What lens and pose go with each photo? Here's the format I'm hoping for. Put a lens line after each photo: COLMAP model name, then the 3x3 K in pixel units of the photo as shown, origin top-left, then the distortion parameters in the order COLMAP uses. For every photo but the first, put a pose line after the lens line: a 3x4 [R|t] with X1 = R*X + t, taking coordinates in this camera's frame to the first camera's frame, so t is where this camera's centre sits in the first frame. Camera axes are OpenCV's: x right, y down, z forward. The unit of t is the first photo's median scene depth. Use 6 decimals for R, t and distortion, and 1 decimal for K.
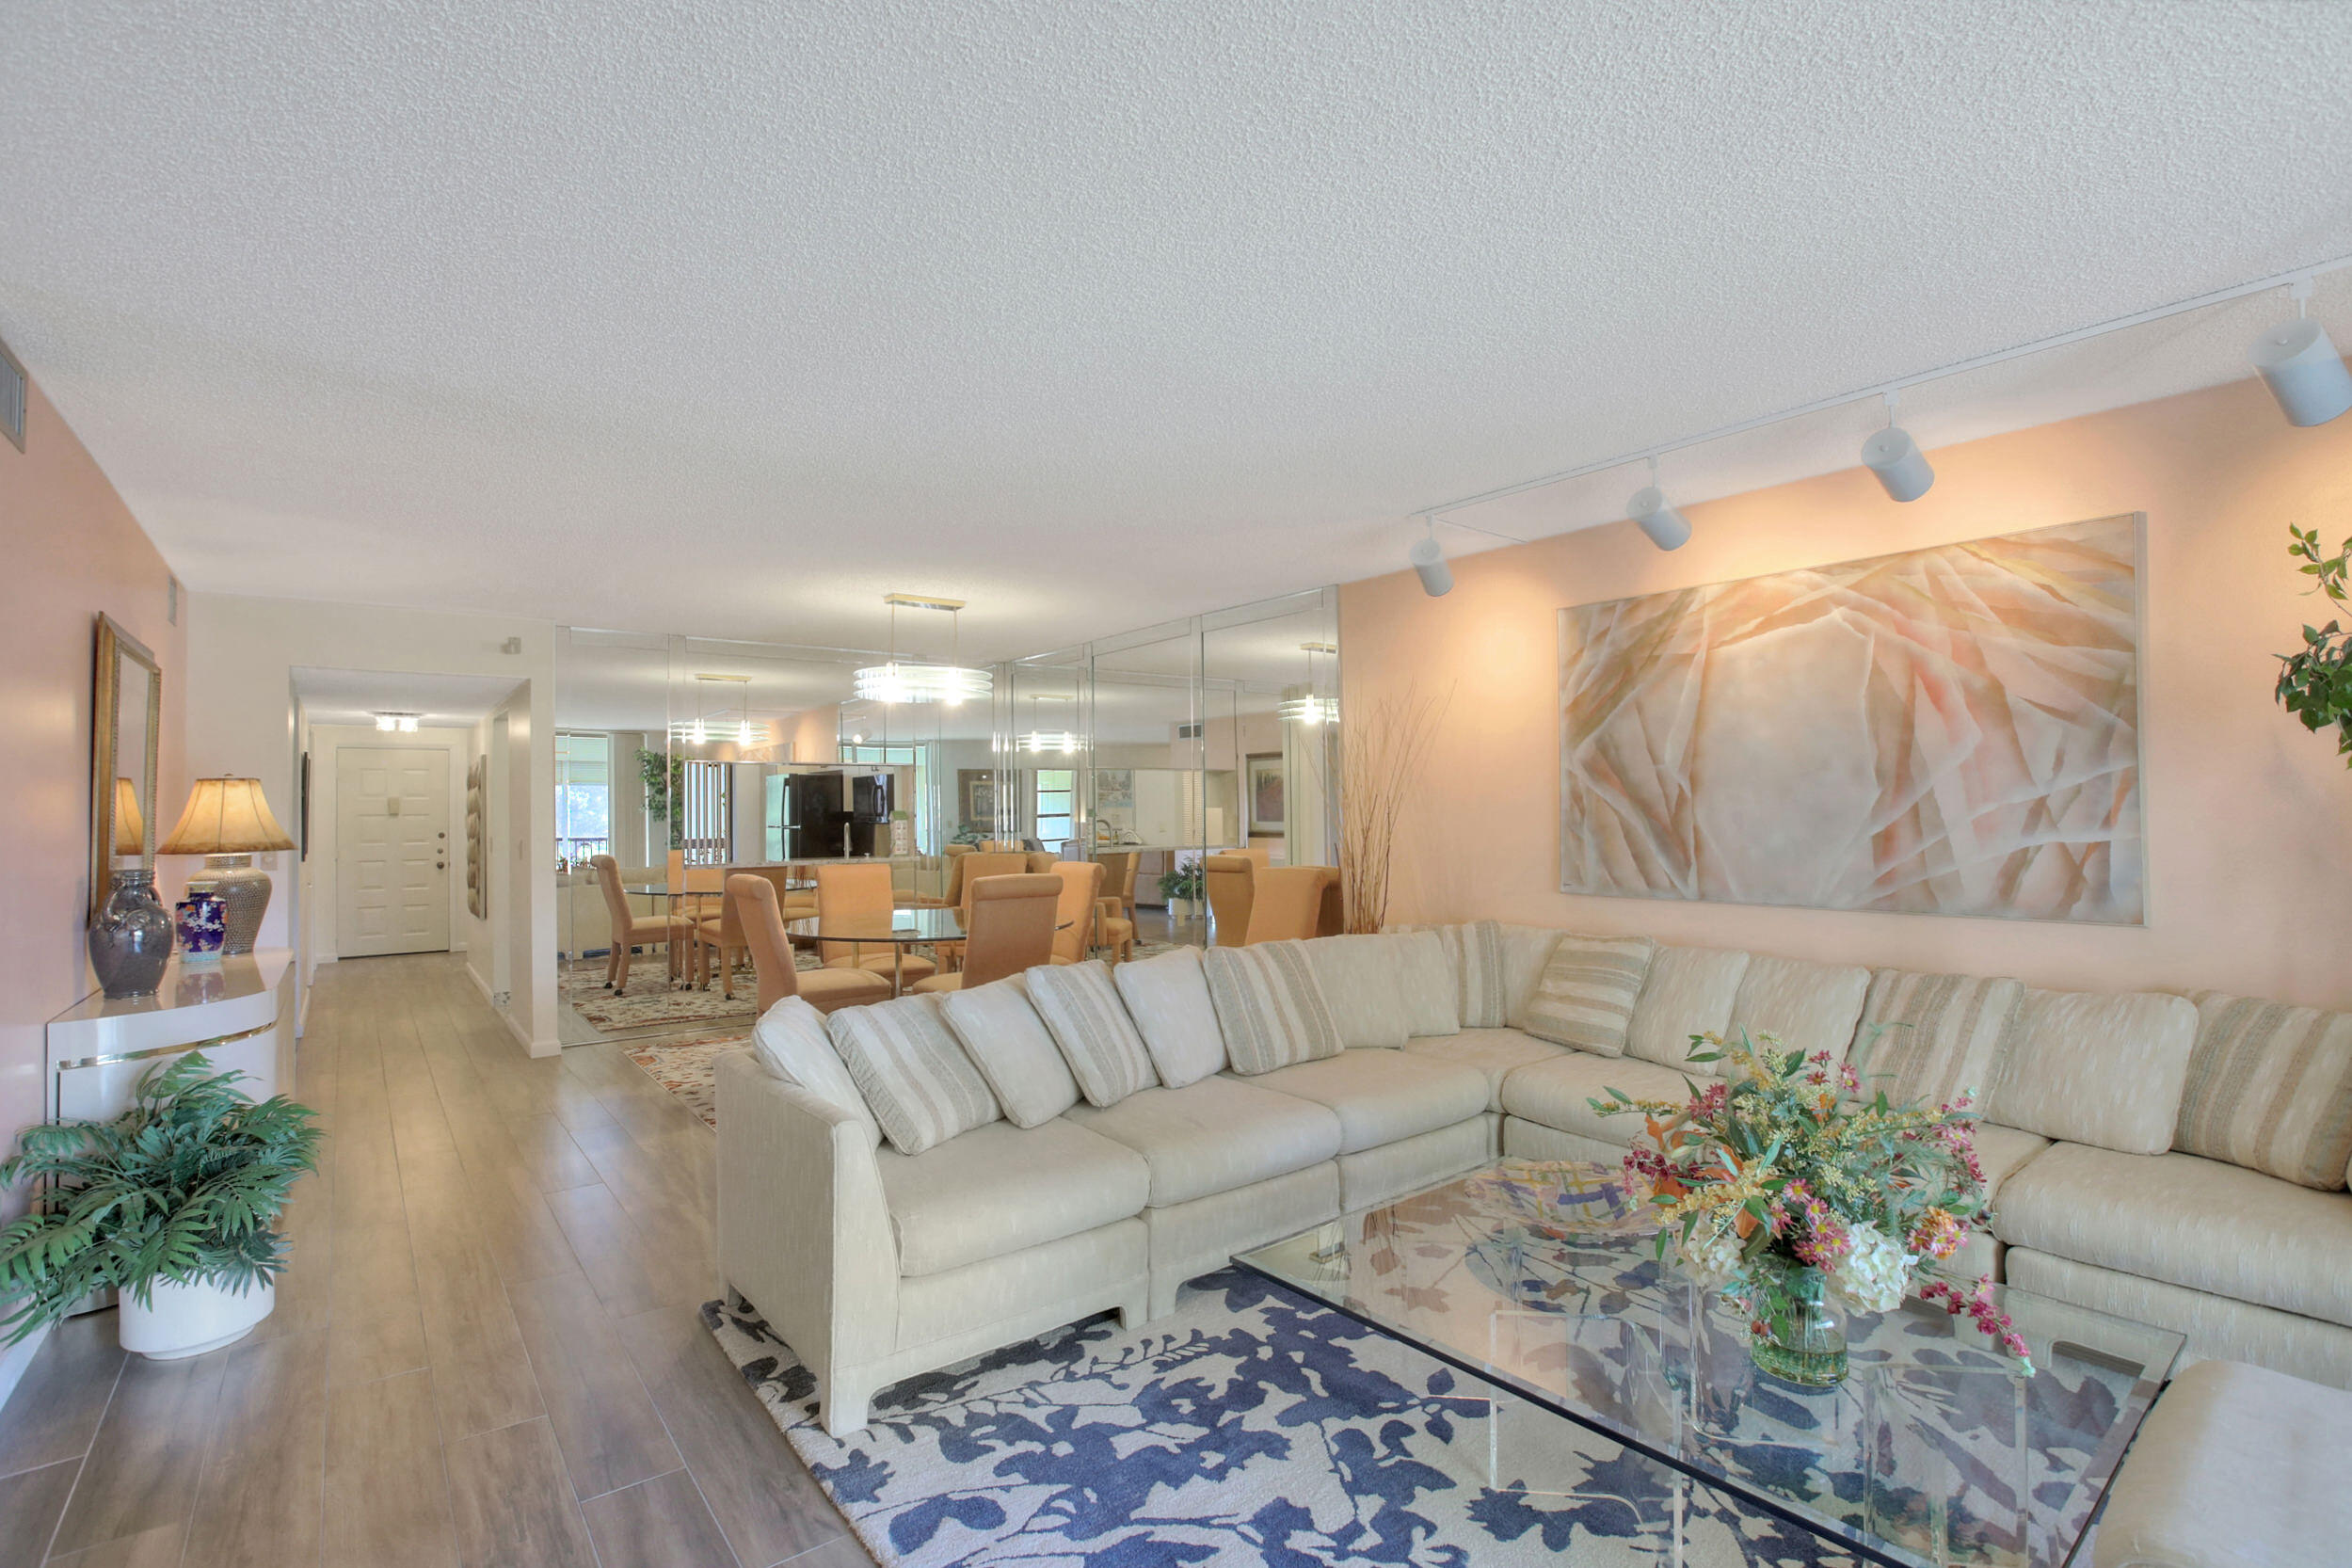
lens RADIAL K [[1086.8, 0, 1162.7], [0, 1086.8, 784.3], [0, 0, 1]] dist [-0.028319, 0.007653]
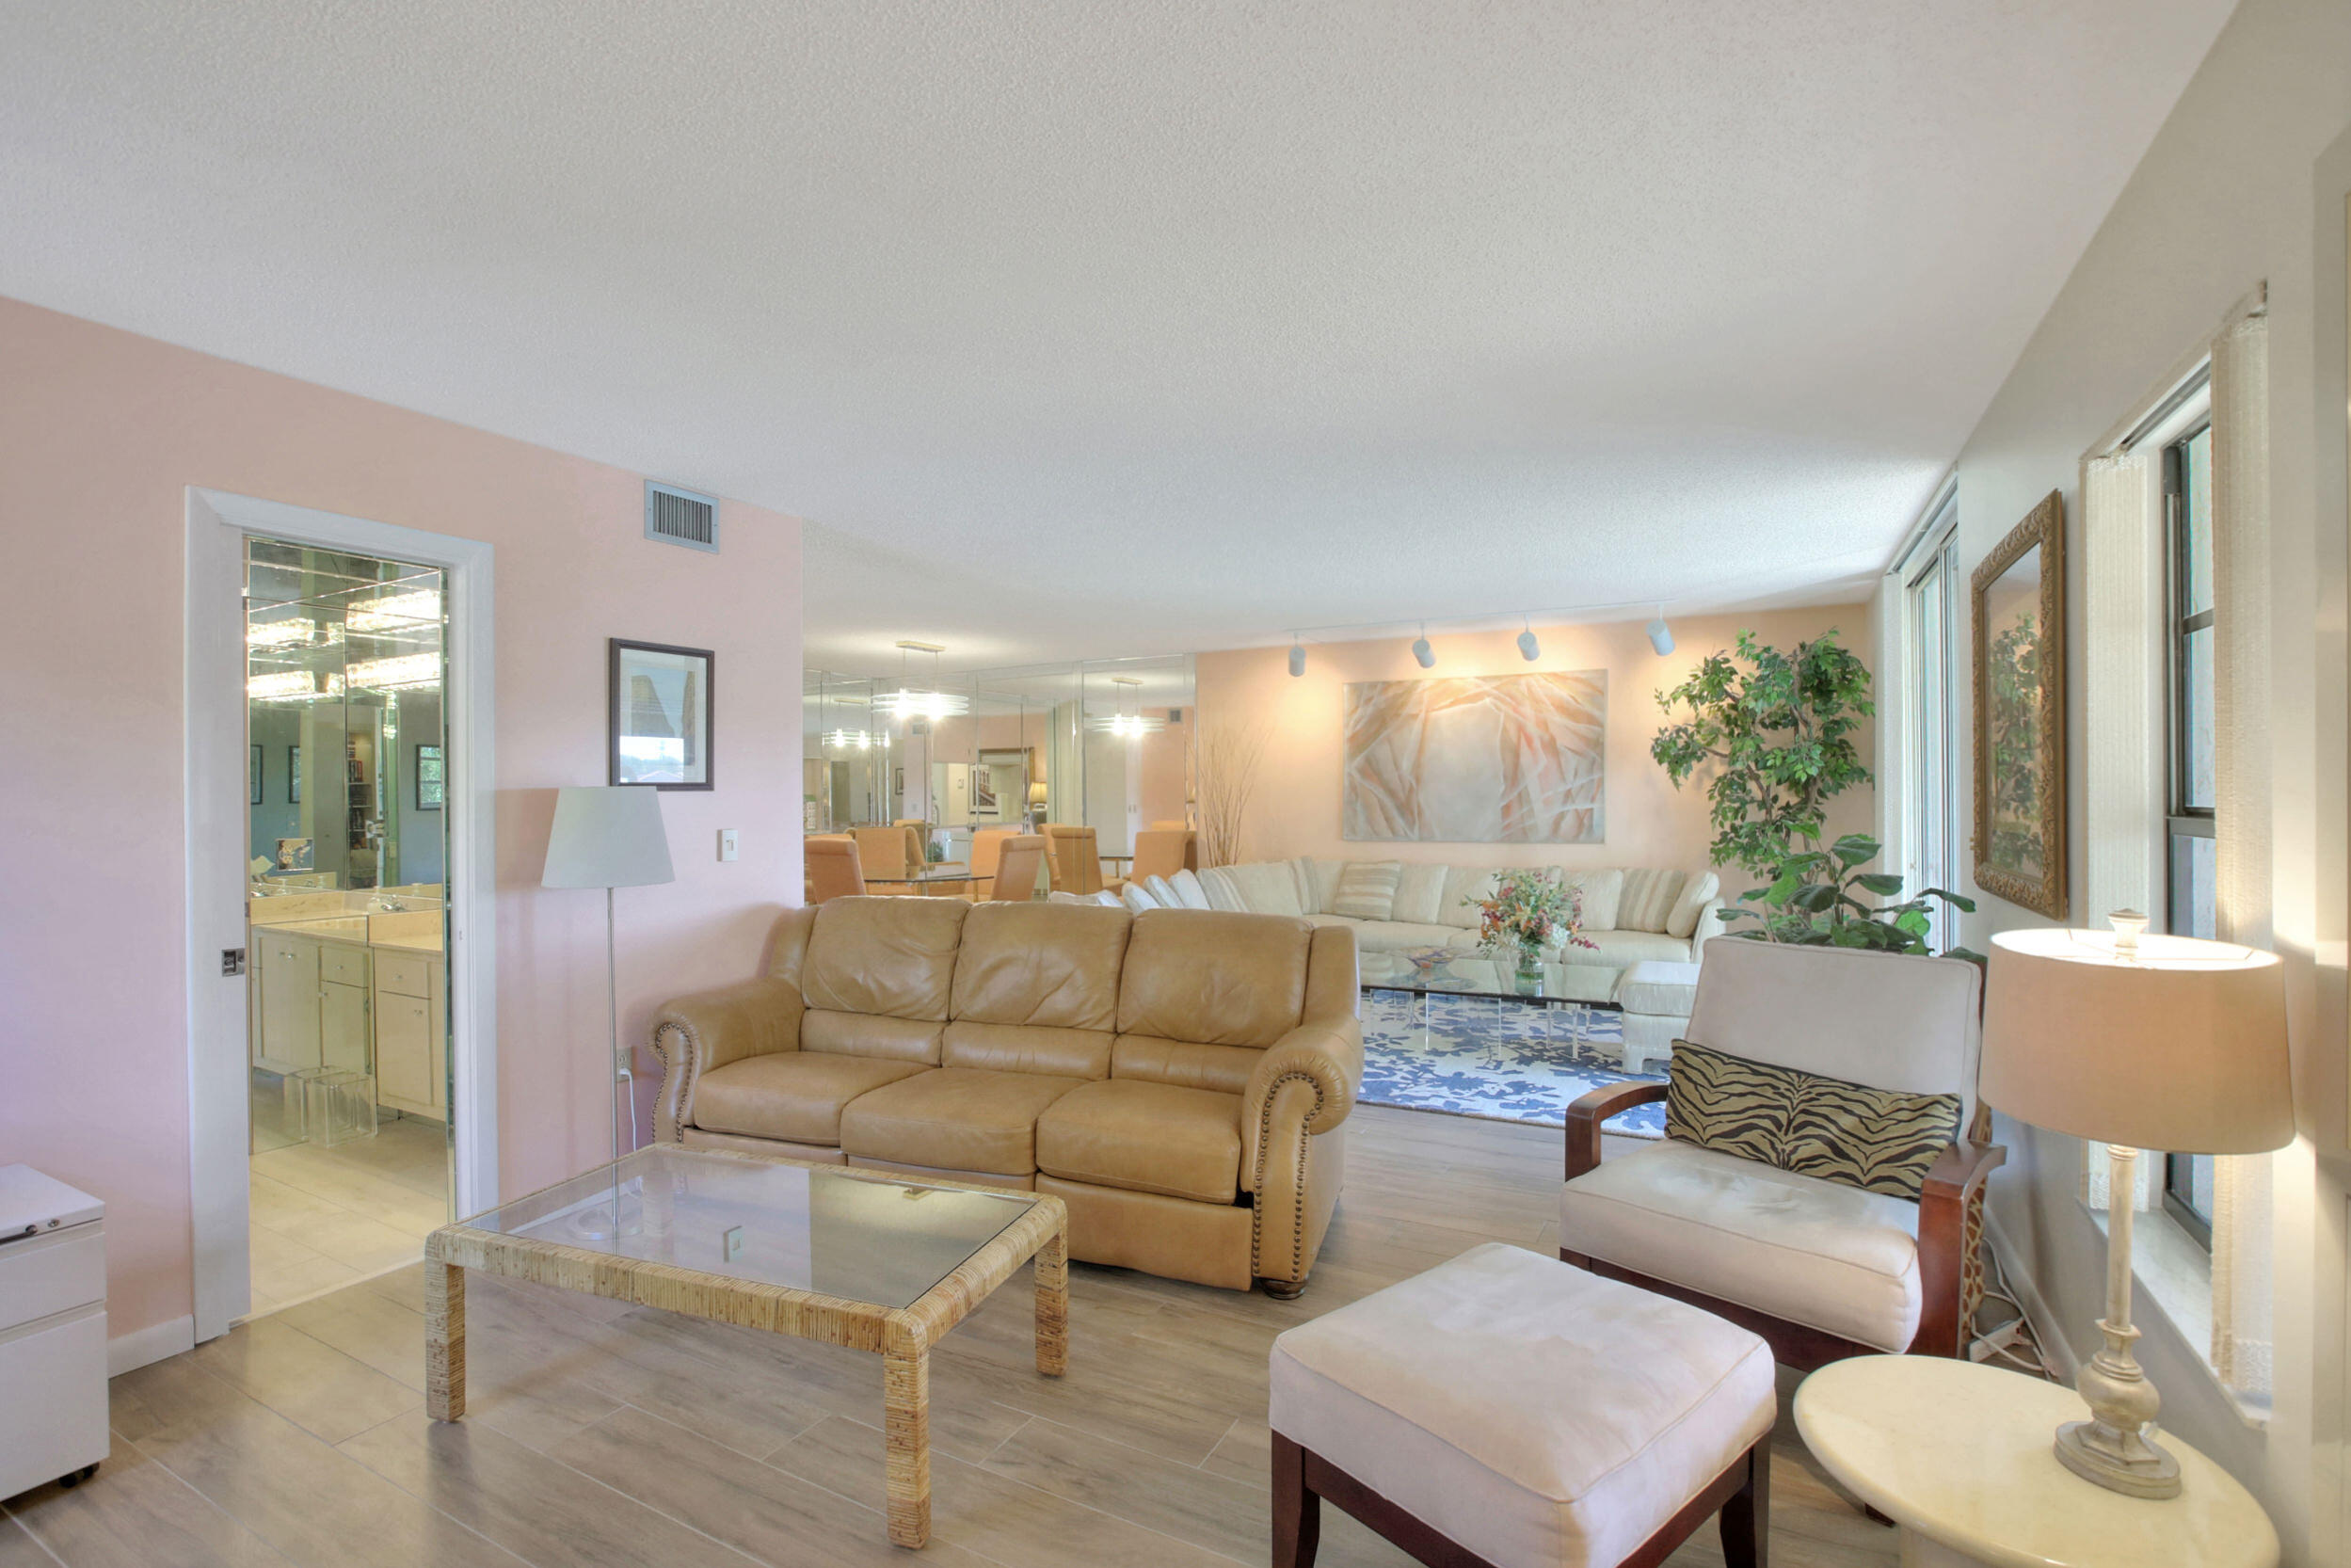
lens RADIAL K [[1113.7, 0, 1150.0], [0, 1113.7, 789.3], [0, 0, 1]] dist [-0.069590, 0.029098]
pose [[0.919227, 0.005292, 0.393692, -0.735224], [-0.011481, 0.999845, 0.013367, -0.006686], [-0.393560, -0.016808, 0.919145, -0.643554]]
